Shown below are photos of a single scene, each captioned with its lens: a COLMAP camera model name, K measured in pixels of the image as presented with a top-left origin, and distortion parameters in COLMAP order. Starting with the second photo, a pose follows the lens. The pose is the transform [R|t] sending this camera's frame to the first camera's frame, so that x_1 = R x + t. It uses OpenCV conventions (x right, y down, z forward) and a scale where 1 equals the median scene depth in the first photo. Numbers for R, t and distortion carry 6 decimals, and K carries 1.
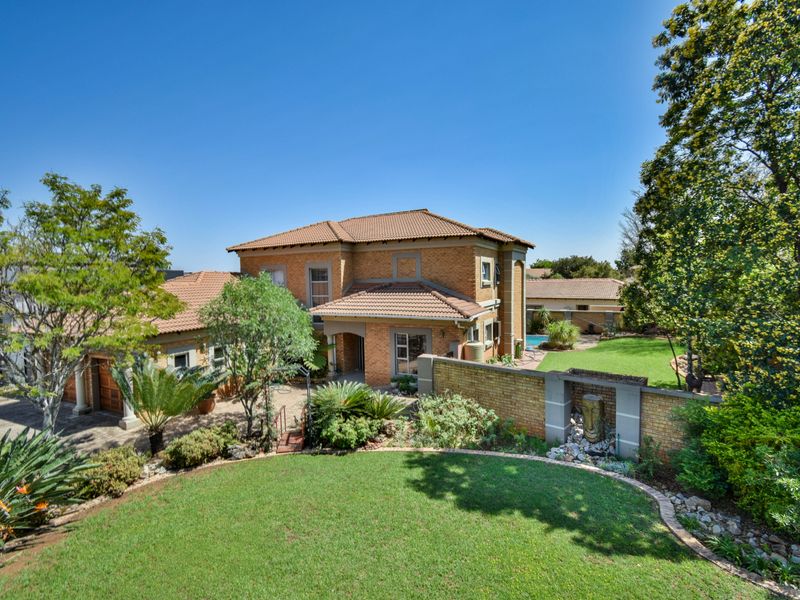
lens RADIAL K [[406.3, 0, 386.1], [0, 406.3, 305.1], [0, 0, 1]] dist [0.004638, -0.000396]
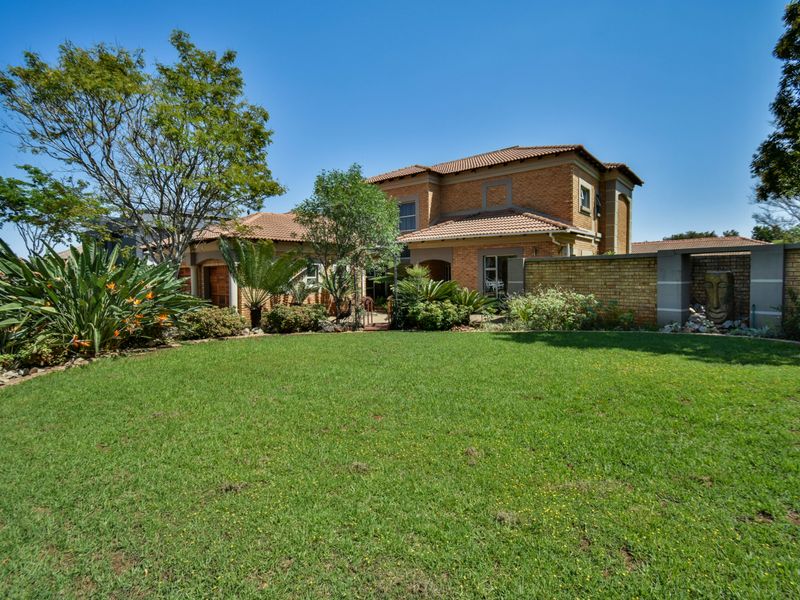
lens RADIAL K [[406.3, 0, 390.1], [0, 406.3, 288.0], [0, 0, 1]] dist [0.004638, -0.000396]
pose [[0.979586, 0.012982, -0.200607, -0.000965], [-0.017196, 0.999666, -0.019279, 0.188104], [0.200290, 0.022335, 0.979482, 0.009247]]
